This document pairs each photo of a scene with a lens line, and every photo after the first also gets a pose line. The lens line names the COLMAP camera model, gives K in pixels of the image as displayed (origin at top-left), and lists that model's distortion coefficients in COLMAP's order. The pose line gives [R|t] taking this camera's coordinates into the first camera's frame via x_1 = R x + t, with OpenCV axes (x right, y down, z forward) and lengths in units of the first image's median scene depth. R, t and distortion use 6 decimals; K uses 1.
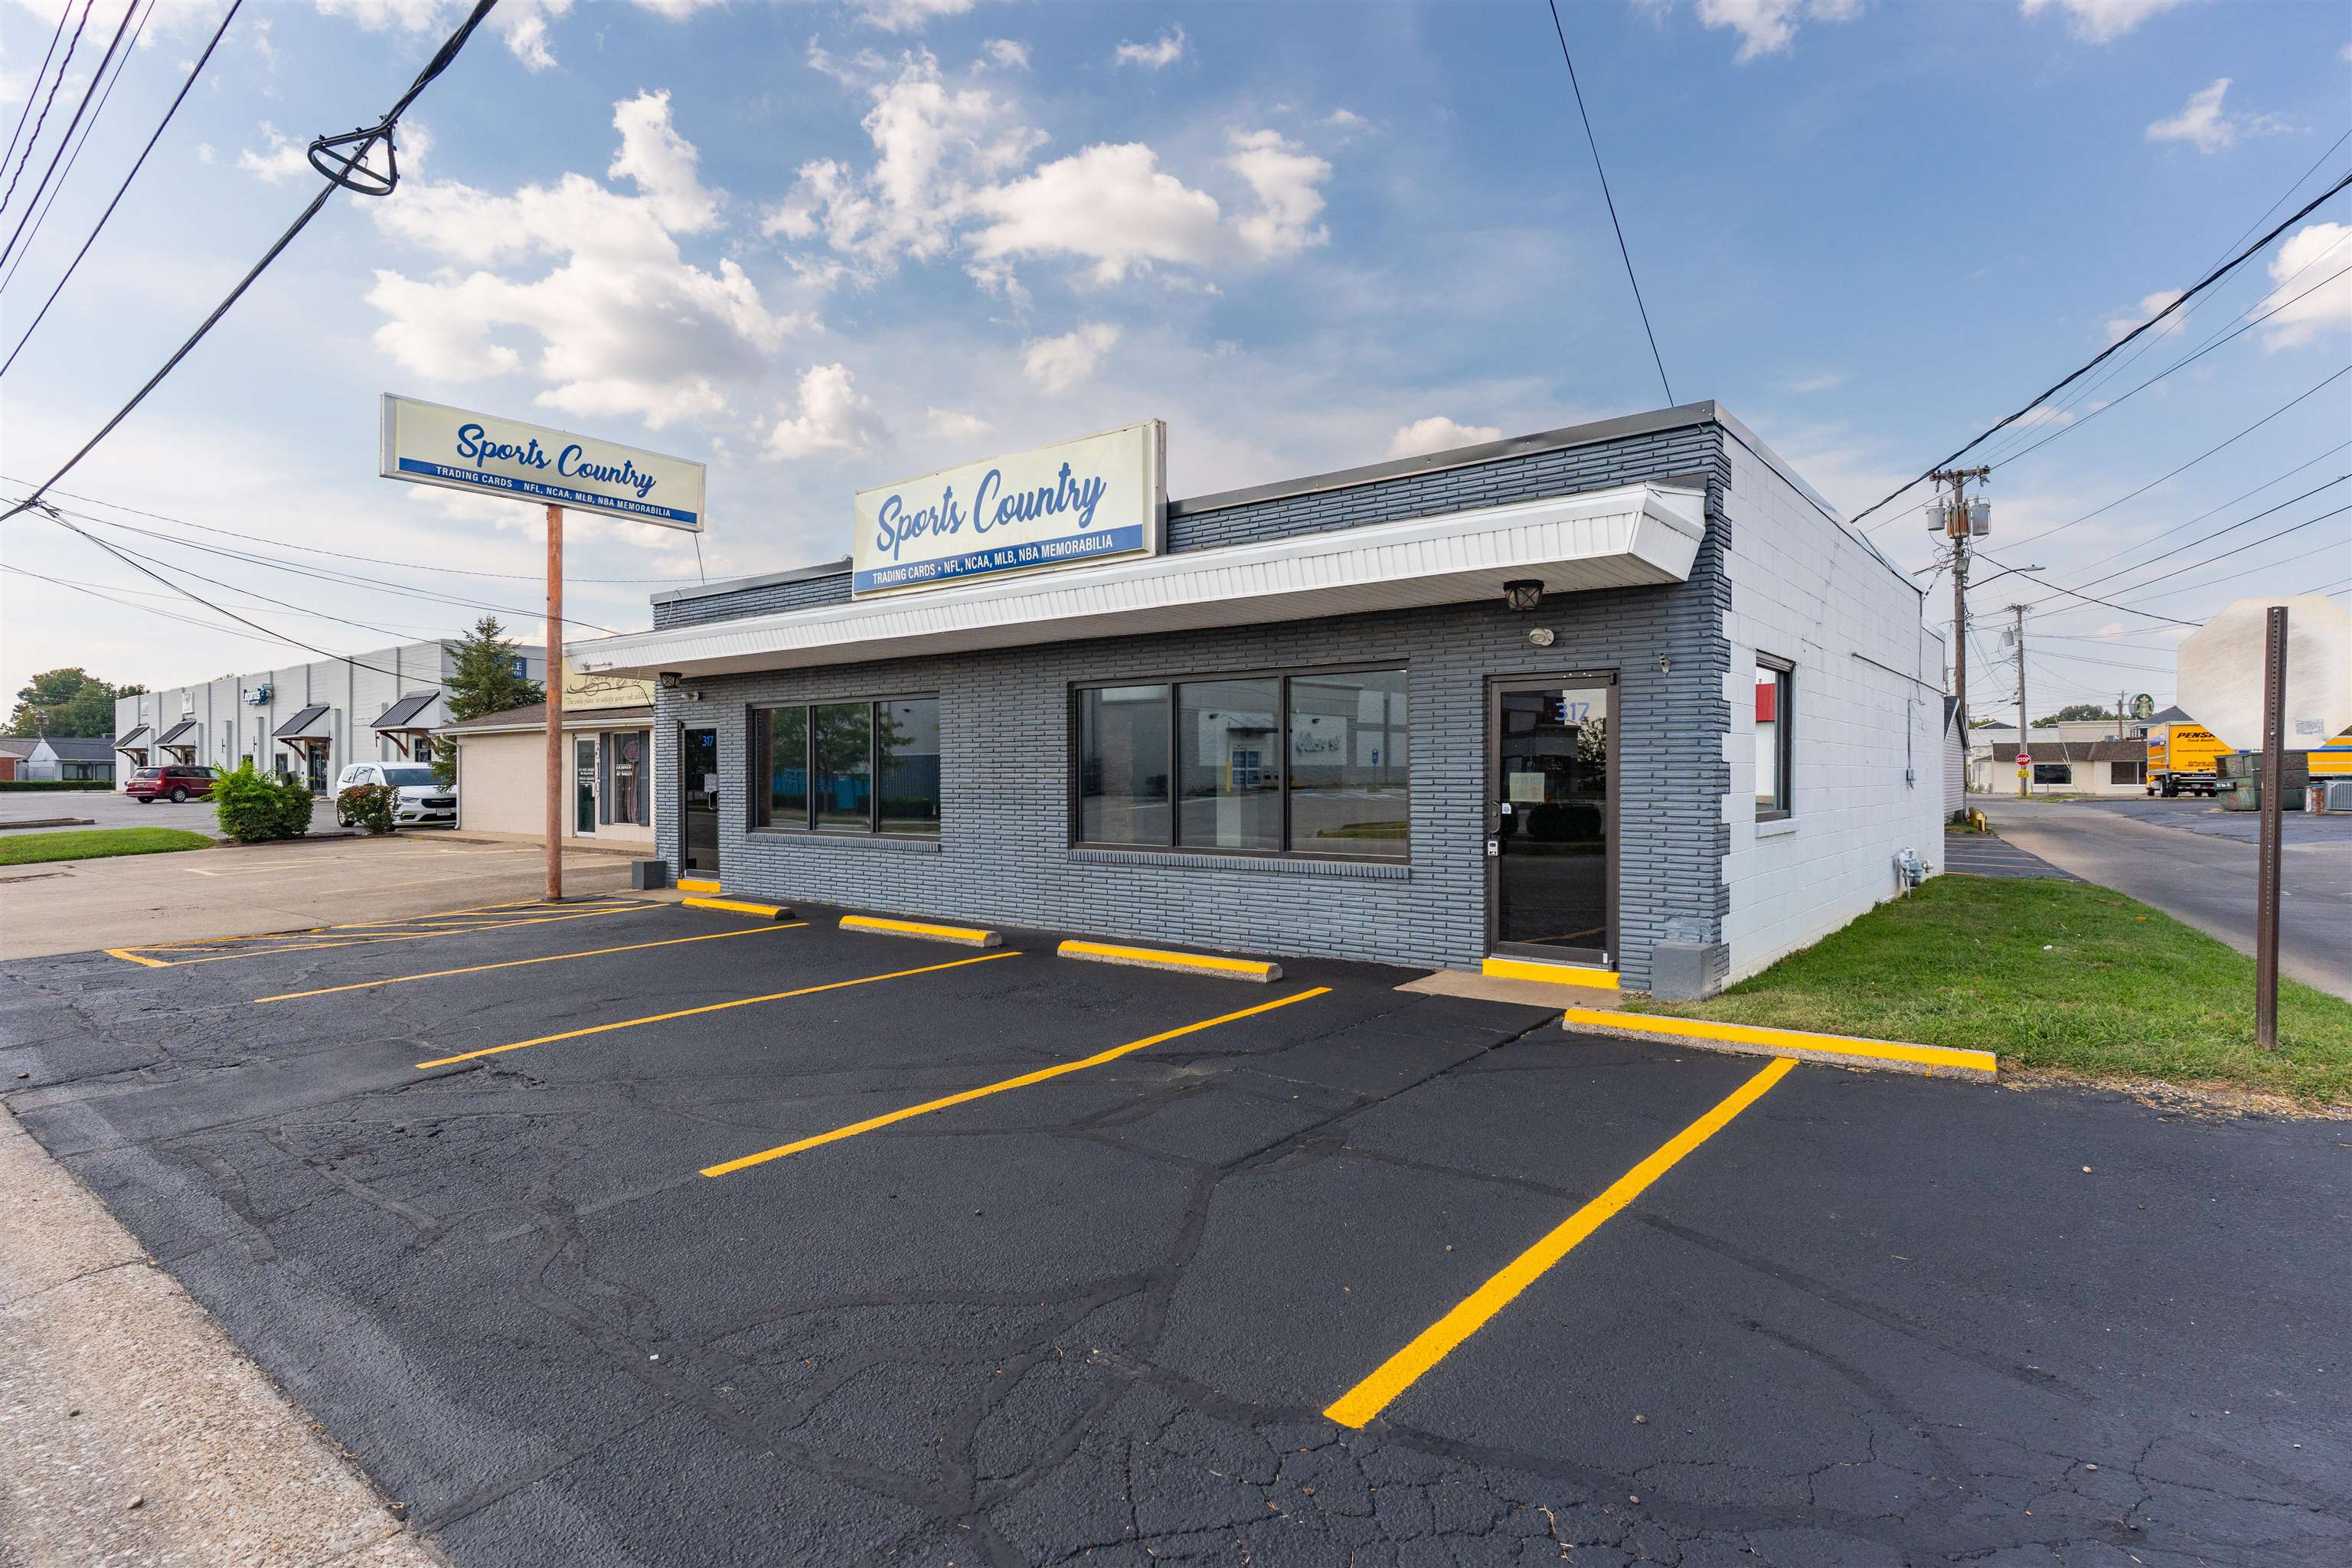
lens RADIAL K [[1165.9, 0, 1169.7], [0, 1165.9, 783.9], [0, 0, 1]] dist [-0.000063, -0.000006]
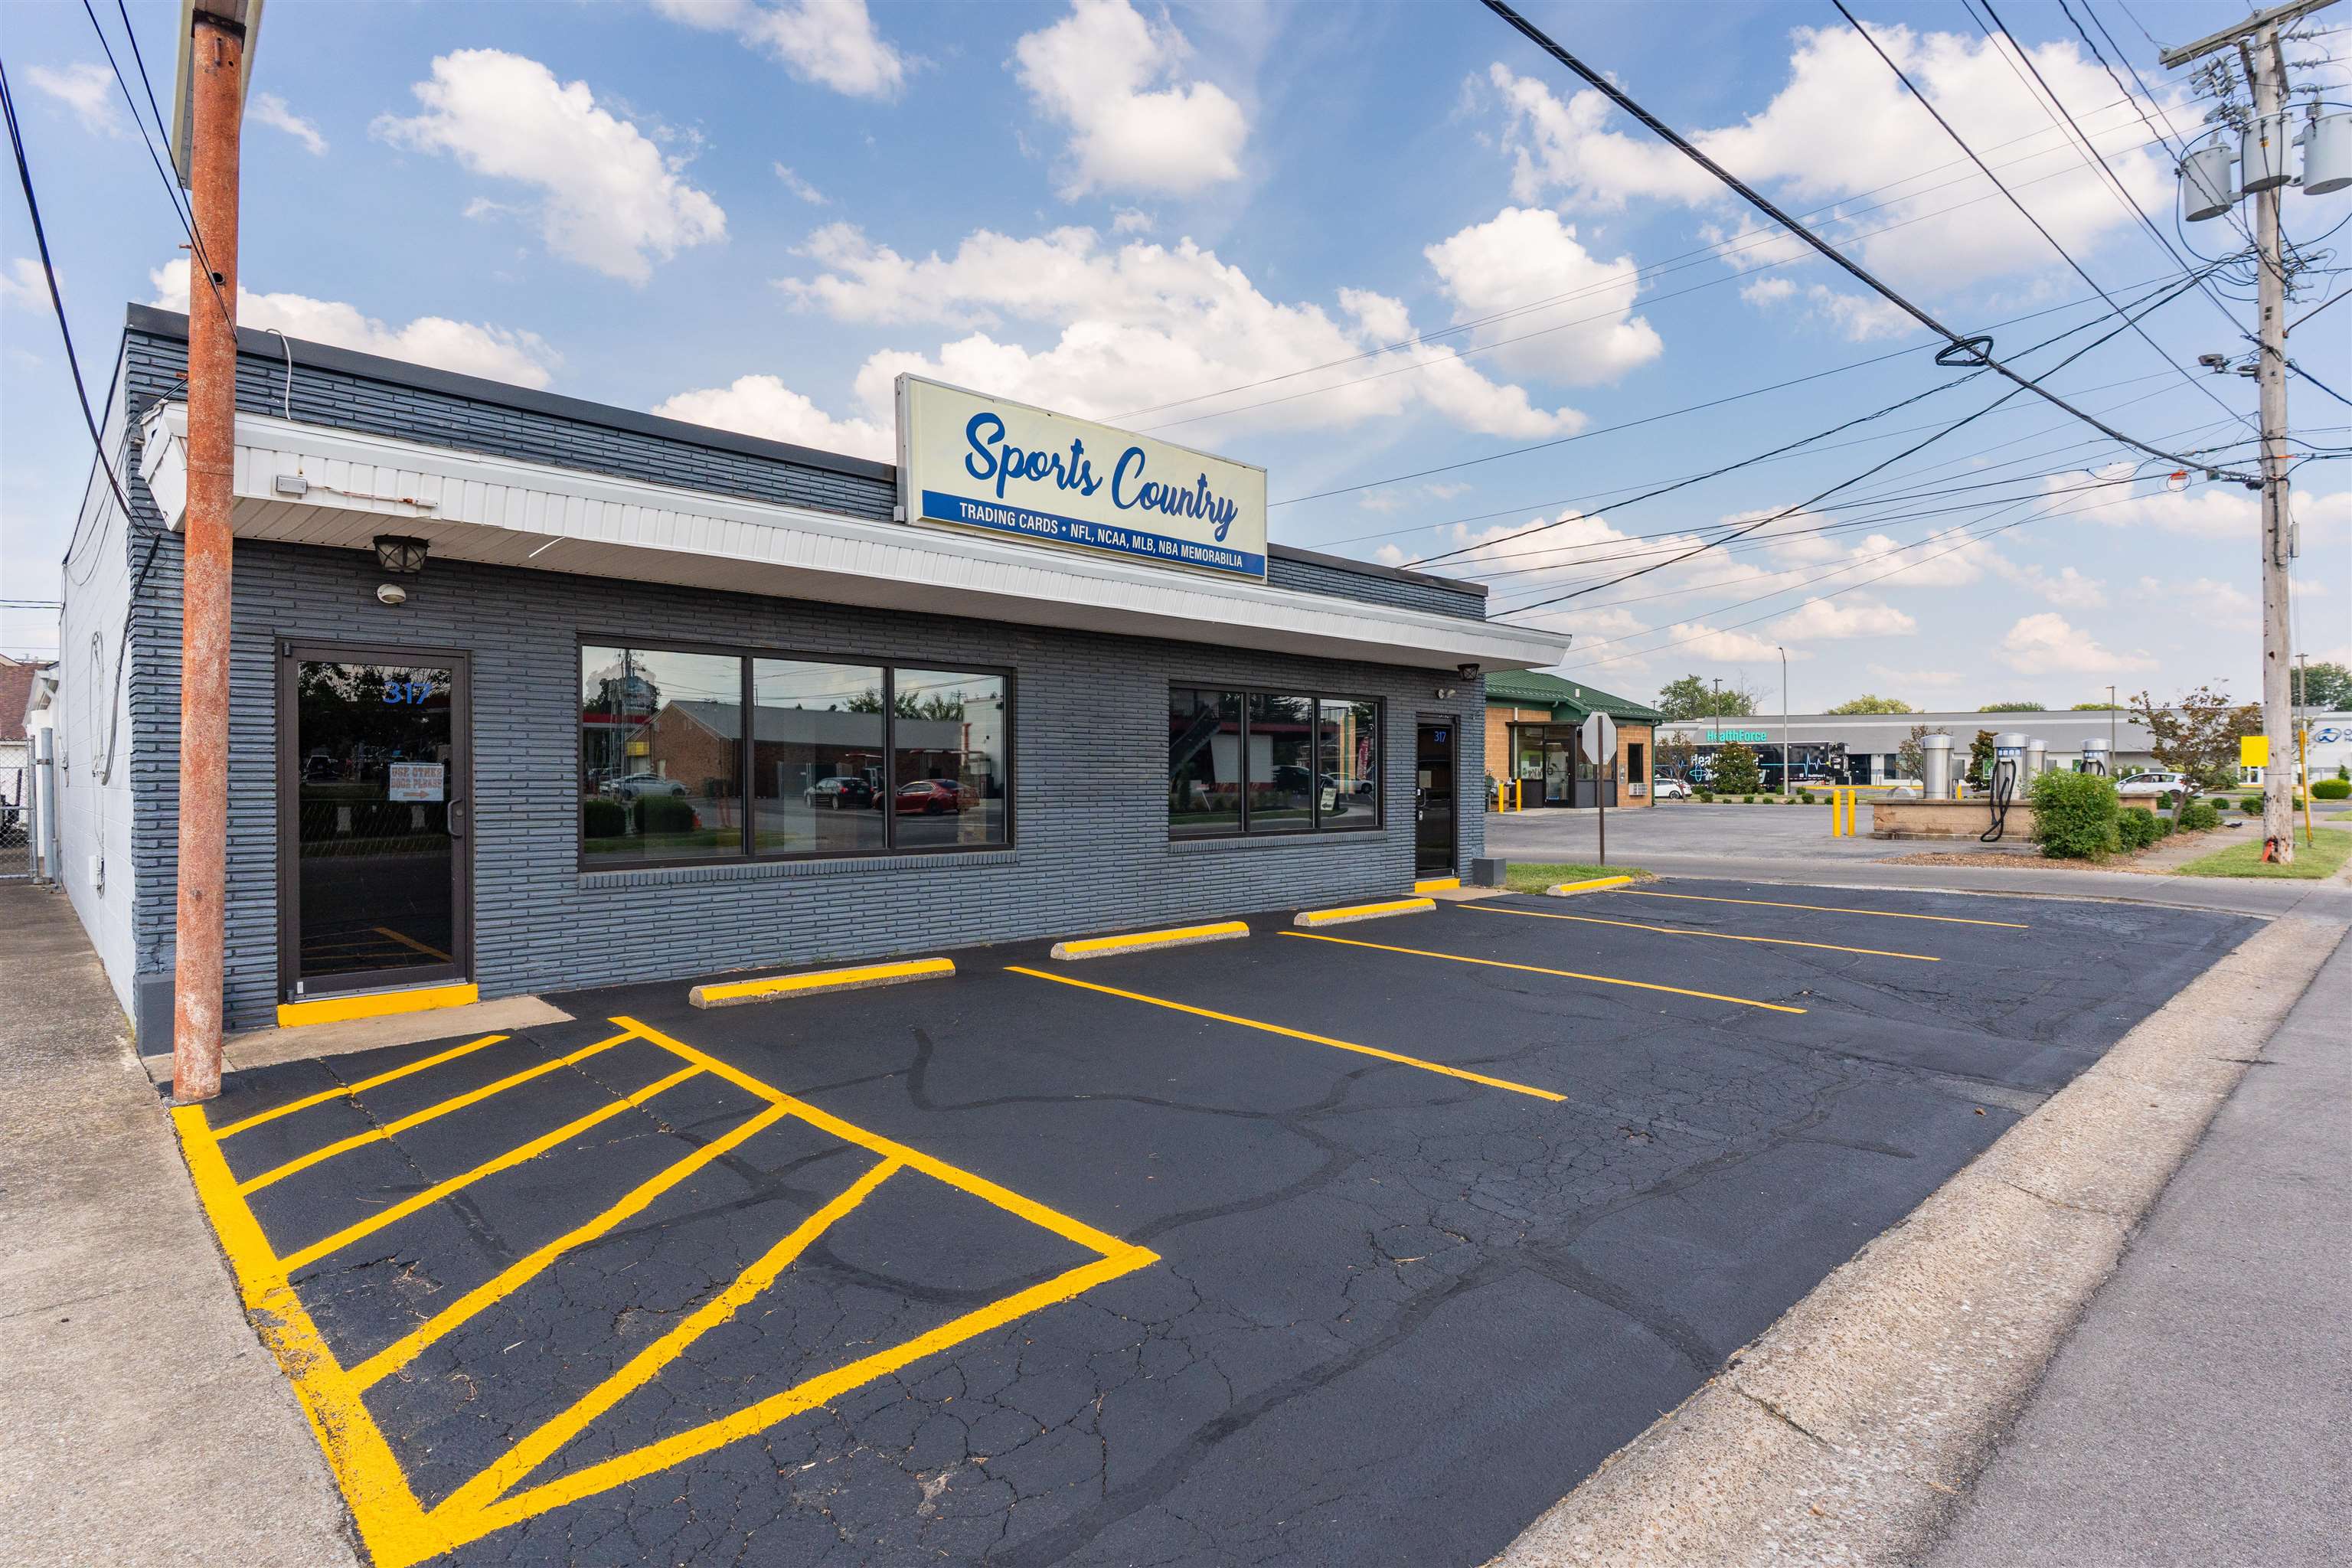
lens RADIAL K [[1232.4, 0, 1171.0], [0, 1232.4, 777.7], [0, 0, 1]] dist [-0.000257, 0.000035]
pose [[0.132032, 0.000611, 0.991245, -1.126104], [0.006794, 0.999976, -0.001521, 0.000782], [-0.991222, 0.006935, 0.132025, 0.831247]]
